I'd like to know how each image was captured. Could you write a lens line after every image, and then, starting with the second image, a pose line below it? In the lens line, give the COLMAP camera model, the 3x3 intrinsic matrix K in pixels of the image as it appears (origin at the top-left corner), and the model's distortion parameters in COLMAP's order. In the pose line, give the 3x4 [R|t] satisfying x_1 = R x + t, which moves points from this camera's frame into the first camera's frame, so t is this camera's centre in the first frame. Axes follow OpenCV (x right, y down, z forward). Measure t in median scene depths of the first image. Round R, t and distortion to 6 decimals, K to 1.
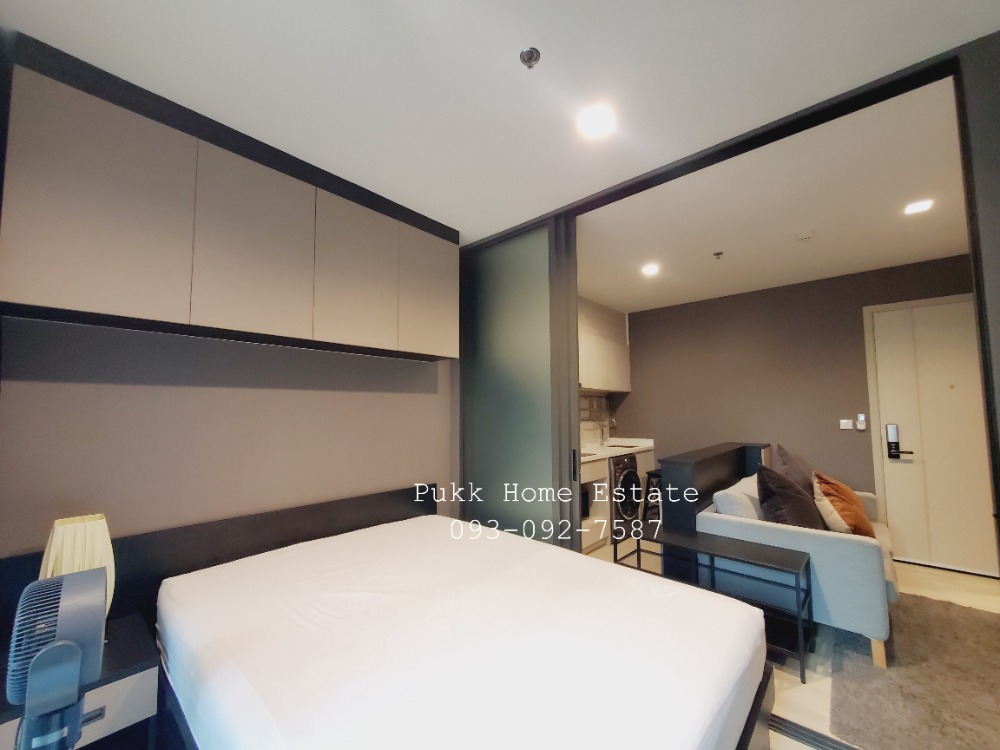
lens RADIAL K [[392.8, 0, 501.1], [0, 392.8, 379.9], [0, 0, 1]] dist [-0.001843, -0.000271]
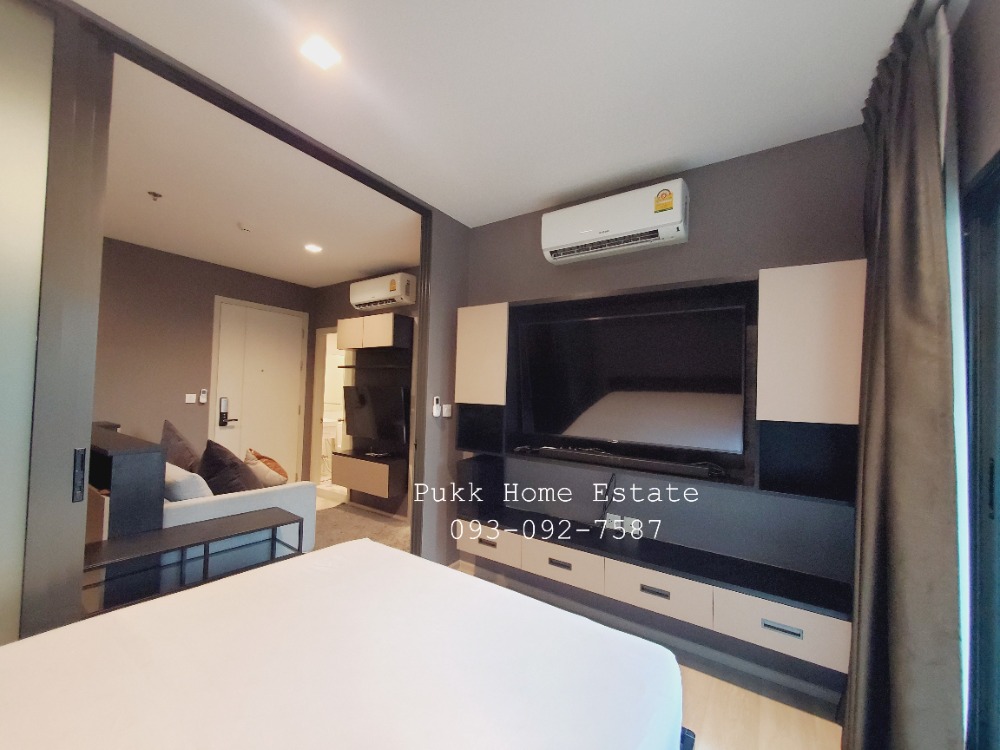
lens RADIAL K [[392.8, 0, 501.1], [0, 392.8, 379.9], [0, 0, 1]] dist [-0.001843, -0.000271]
pose [[-0.120220, 0.033926, 0.992167, -0.345021], [-0.109065, 0.992915, -0.047167, 0.024774], [-0.986738, -0.113882, -0.115668, 0.340753]]
